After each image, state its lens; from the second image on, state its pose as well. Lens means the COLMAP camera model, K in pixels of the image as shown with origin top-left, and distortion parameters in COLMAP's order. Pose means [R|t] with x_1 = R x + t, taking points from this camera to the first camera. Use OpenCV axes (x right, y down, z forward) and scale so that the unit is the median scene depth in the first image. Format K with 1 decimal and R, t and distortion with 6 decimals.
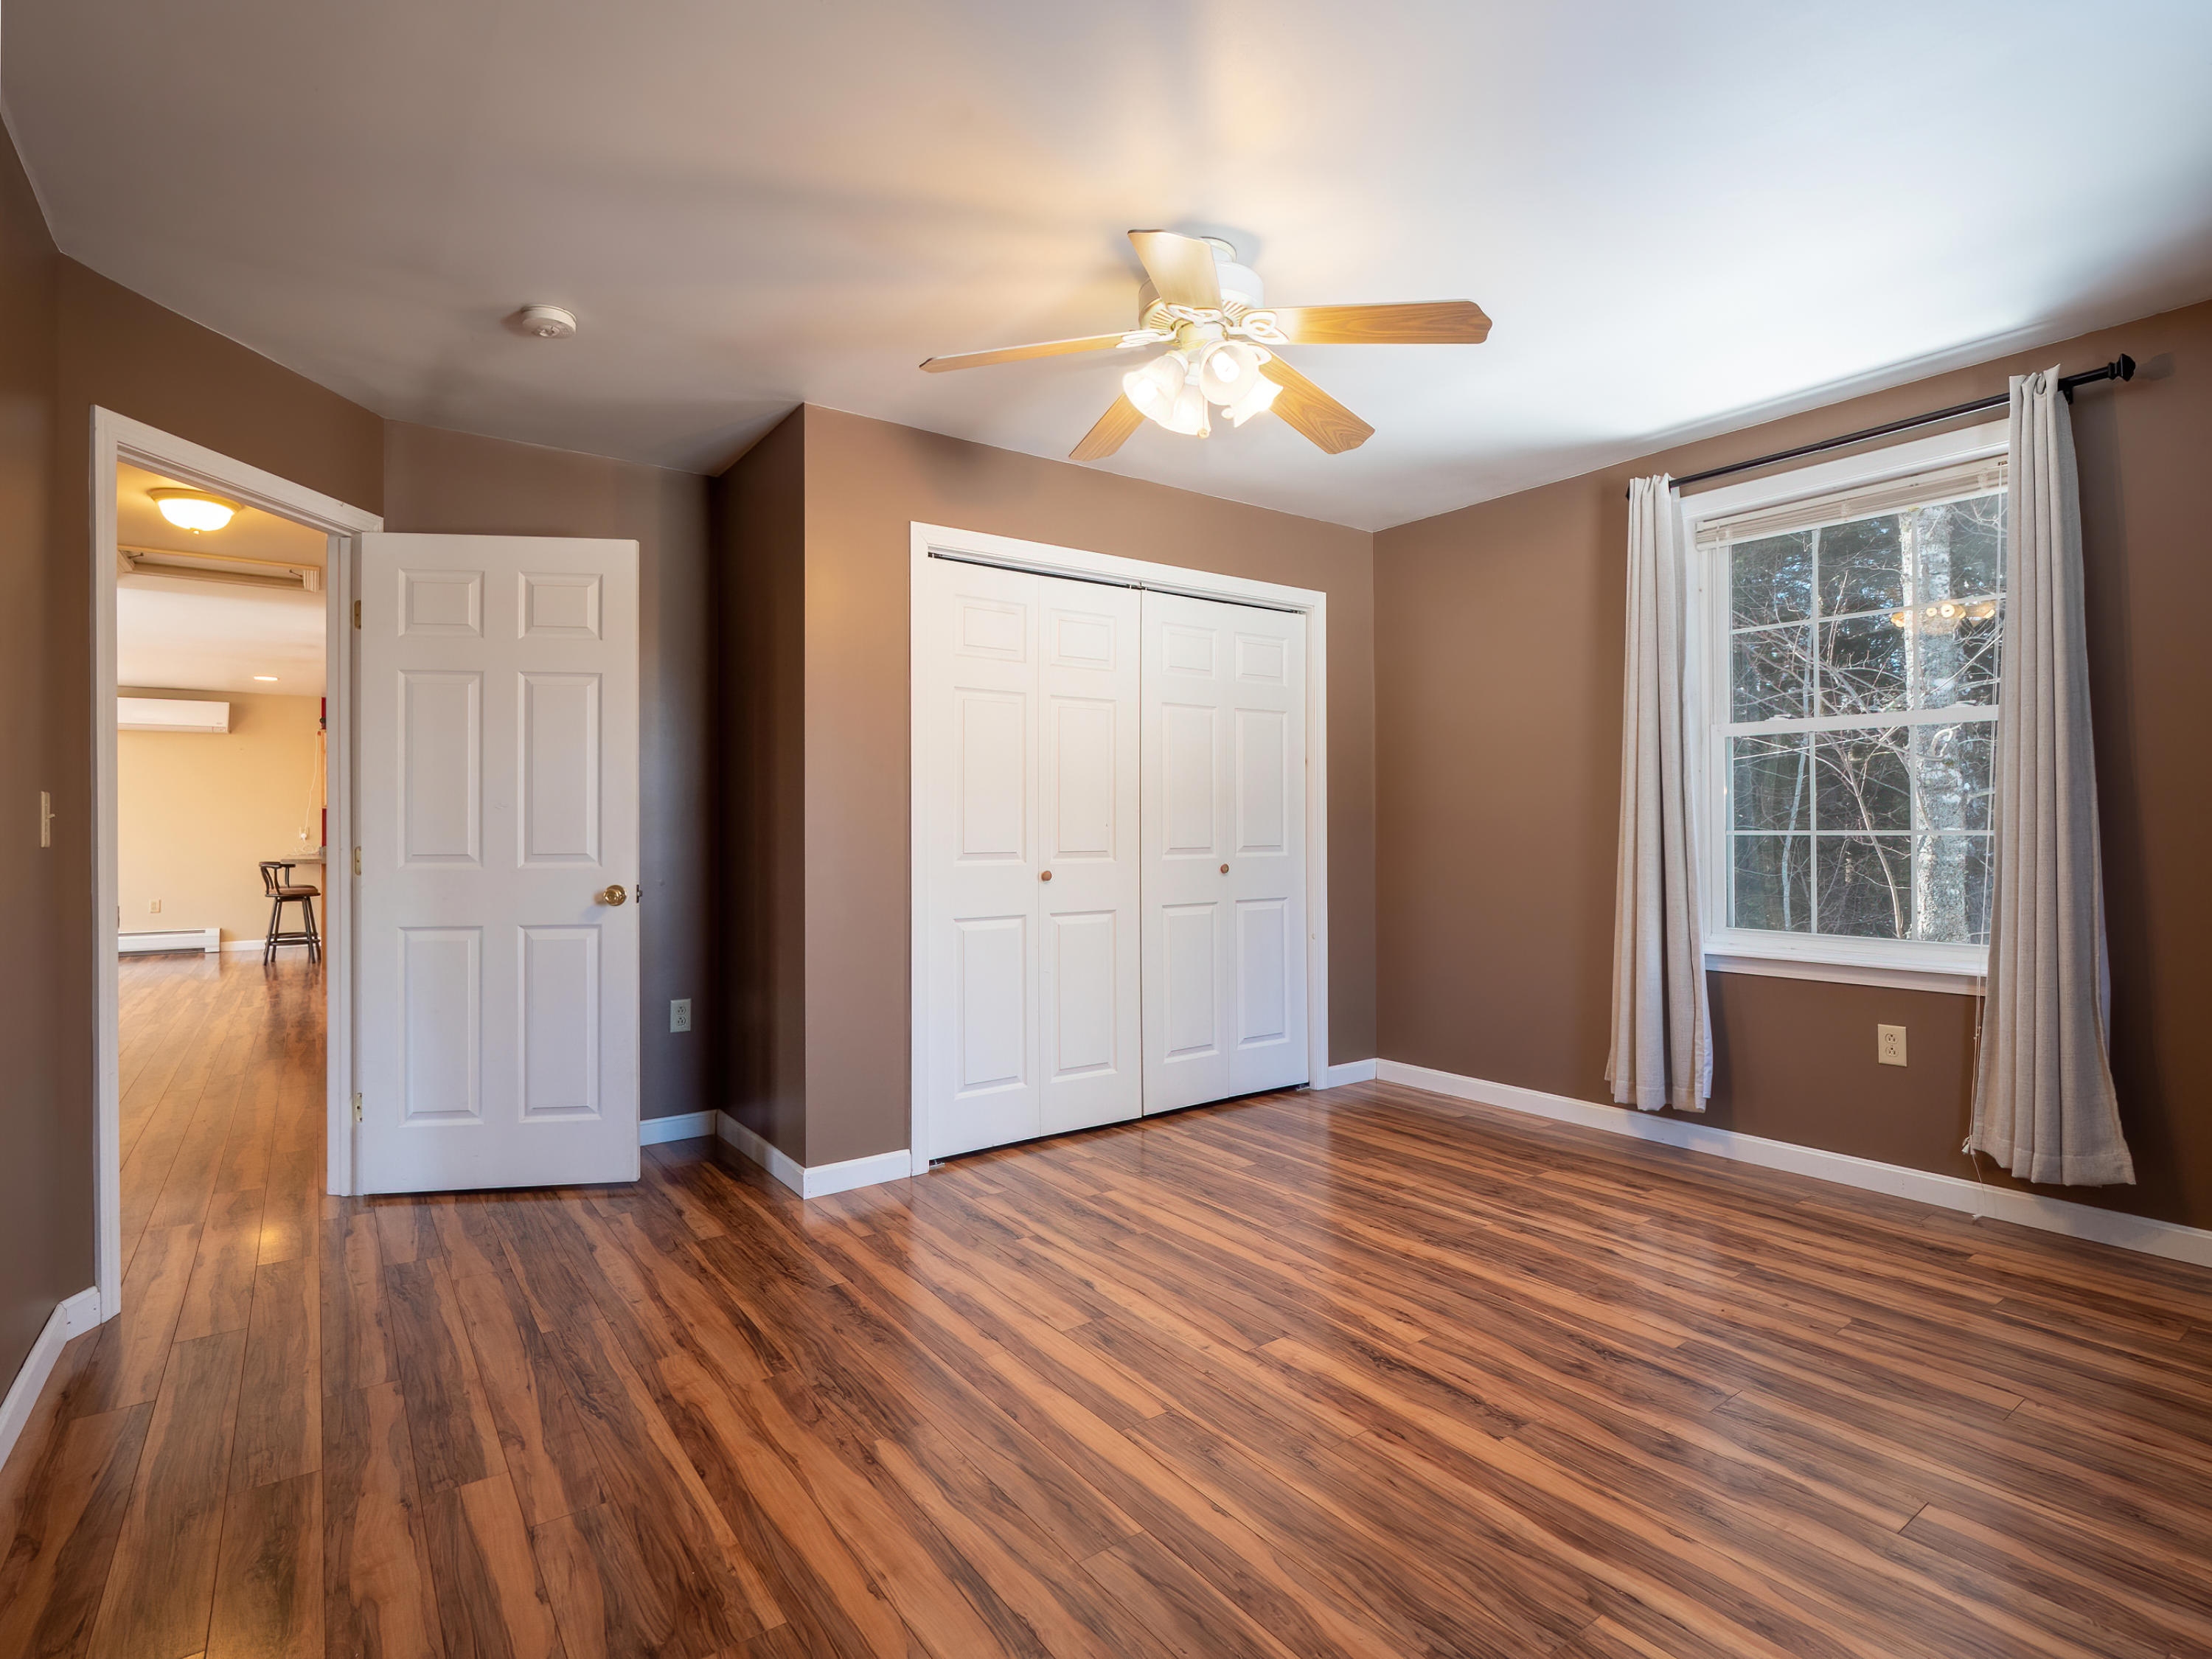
lens RADIAL K [[1090.7, 0, 1107.4], [0, 1090.7, 829.1], [0, 0, 1]] dist [-0.005512, -0.001475]
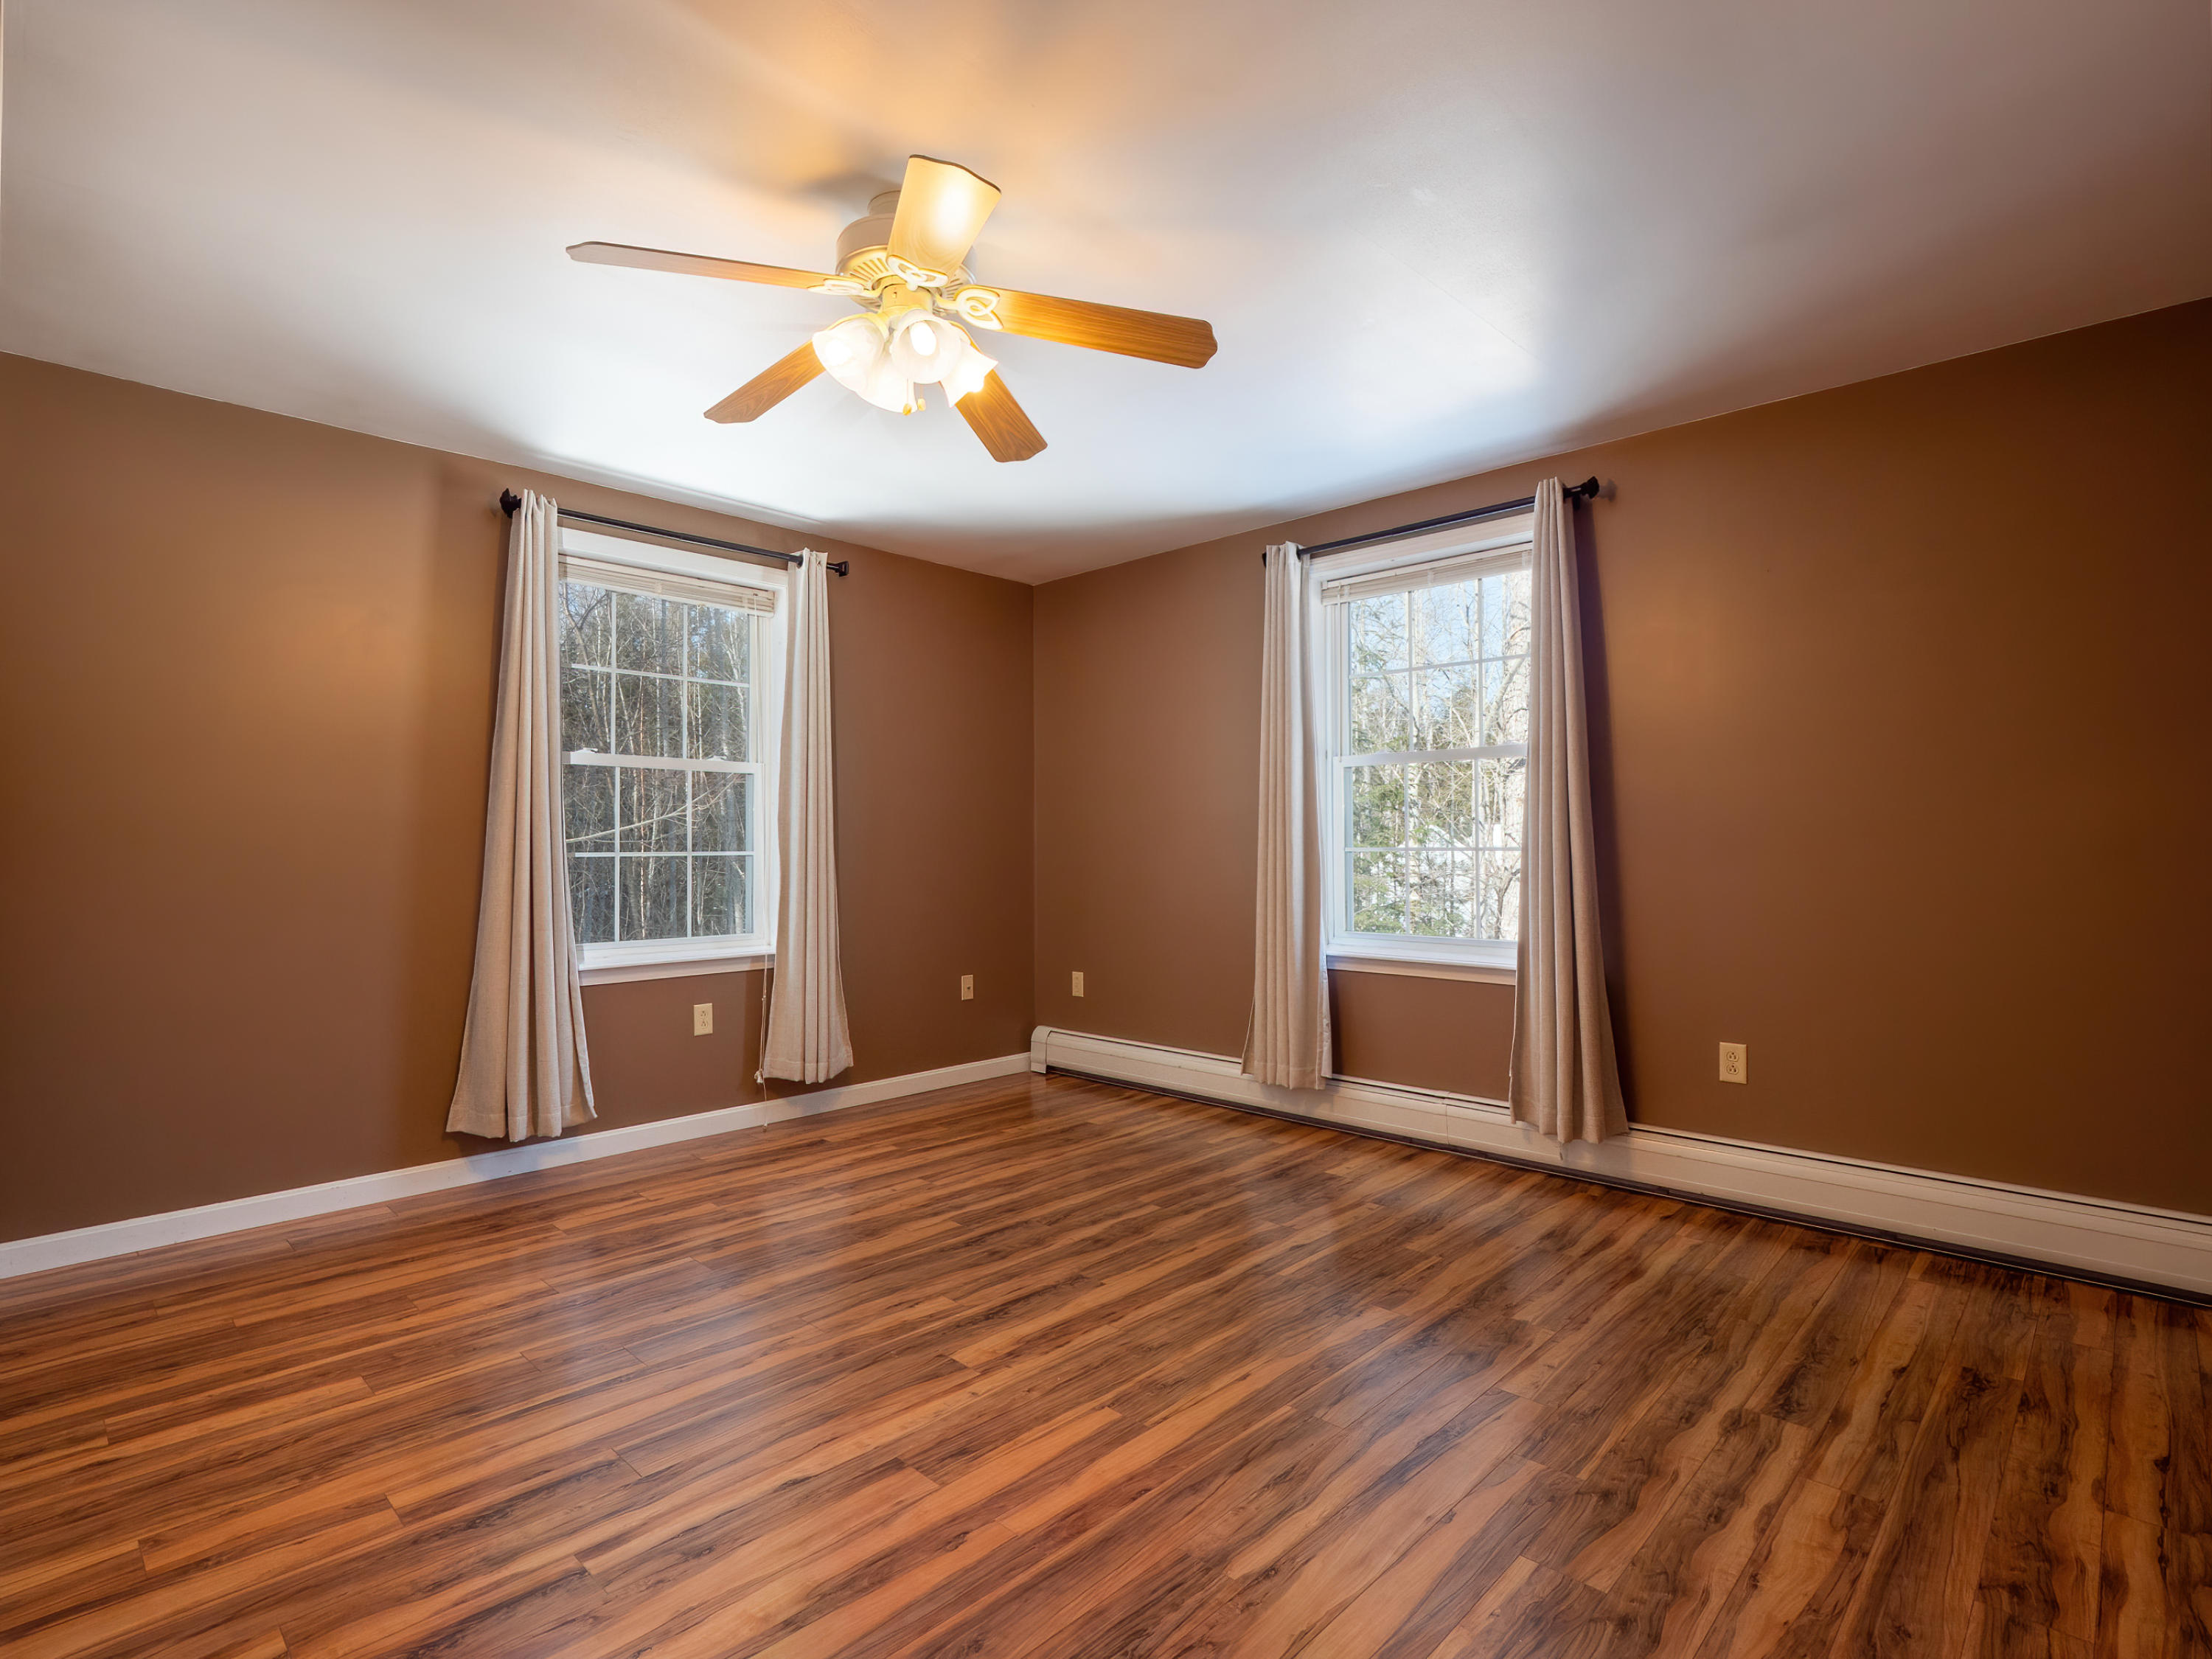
lens RADIAL K [[1090.7, 0, 1094.1], [0, 1090.7, 831.5], [0, 0, 1]] dist [-0.005512, -0.001475]
pose [[-0.164128, 0.018092, 0.986273, -0.724991], [0.005360, 0.999833, -0.017449, 0.002850], [-0.986425, 0.002422, -0.164197, 0.875497]]
